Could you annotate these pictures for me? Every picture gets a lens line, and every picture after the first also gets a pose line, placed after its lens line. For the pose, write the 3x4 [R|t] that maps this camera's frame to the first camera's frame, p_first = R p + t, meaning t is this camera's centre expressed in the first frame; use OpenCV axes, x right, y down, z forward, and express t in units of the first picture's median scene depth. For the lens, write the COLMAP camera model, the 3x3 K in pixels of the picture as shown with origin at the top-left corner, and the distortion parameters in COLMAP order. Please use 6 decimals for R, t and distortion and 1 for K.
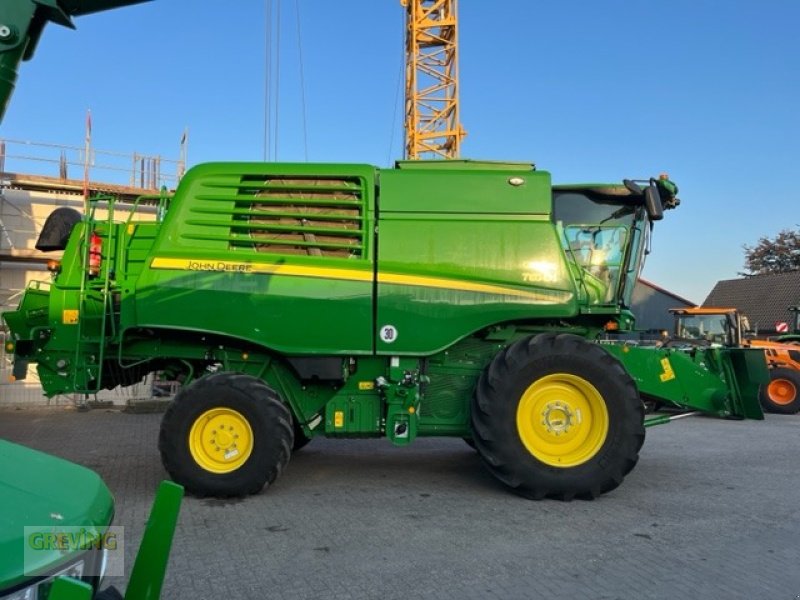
lens RADIAL K [[604.6, 0, 401.2], [0, 604.6, 297.7], [0, 0, 1]] dist [0.057133, -0.089462]
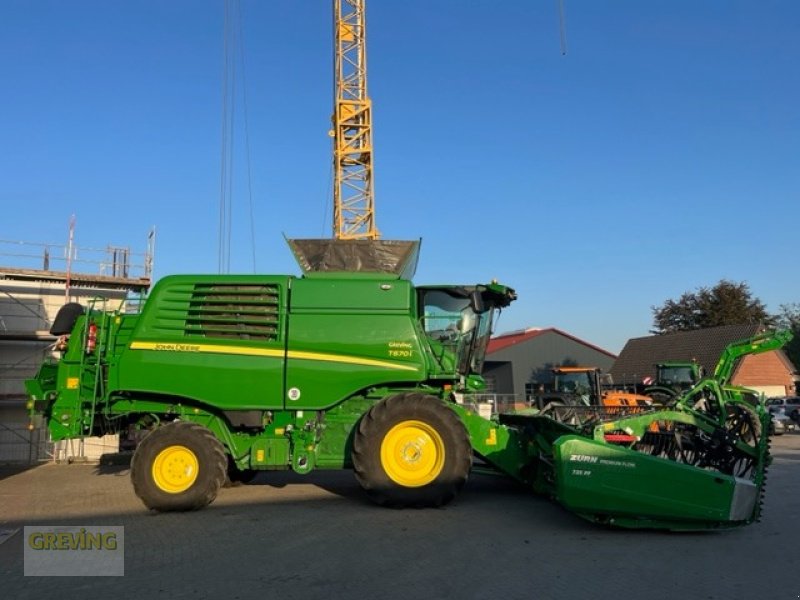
lens RADIAL K [[604.6, 0, 396.0], [0, 604.6, 294.1], [0, 0, 1]] dist [0.057133, -0.089462]
pose [[0.999975, -0.006980, 0.001237, 0.211153], [0.007057, 0.996745, -0.080309, -0.057059], [-0.000672, 0.080315, 0.996769, -0.435866]]
